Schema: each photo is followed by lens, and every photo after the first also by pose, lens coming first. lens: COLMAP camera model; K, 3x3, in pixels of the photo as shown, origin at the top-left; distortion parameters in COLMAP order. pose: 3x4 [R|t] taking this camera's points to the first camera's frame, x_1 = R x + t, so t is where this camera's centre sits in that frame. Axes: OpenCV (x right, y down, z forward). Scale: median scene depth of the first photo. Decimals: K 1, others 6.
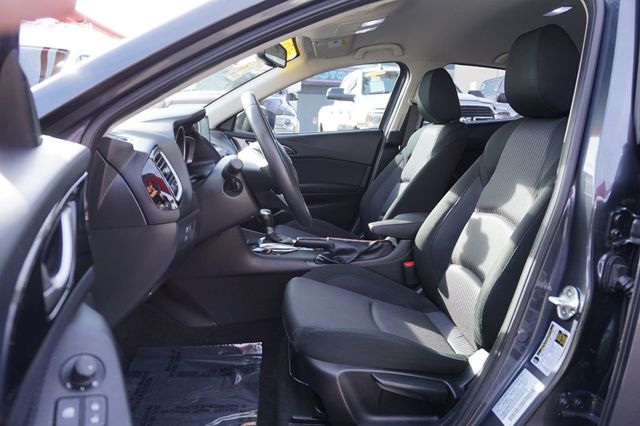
lens RADIAL K [[427.9, 0, 319.1], [0, 427.9, 213.2], [0, 0, 1]] dist [-0.046531, 0.024814]
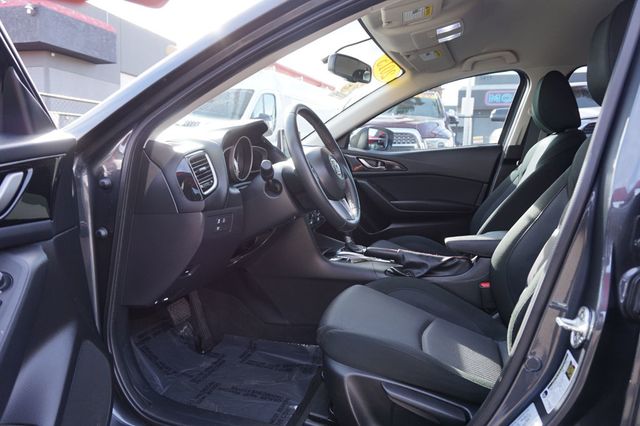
lens RADIAL K [[427.9, 0, 318.4], [0, 427.9, 212.8], [0, 0, 1]] dist [-0.046531, 0.024814]
pose [[0.919313, 0.036316, -0.391847, 0.235965], [-0.061271, 0.996799, -0.051366, 0.035593], [0.388727, 0.071230, 0.918595, 0.025057]]
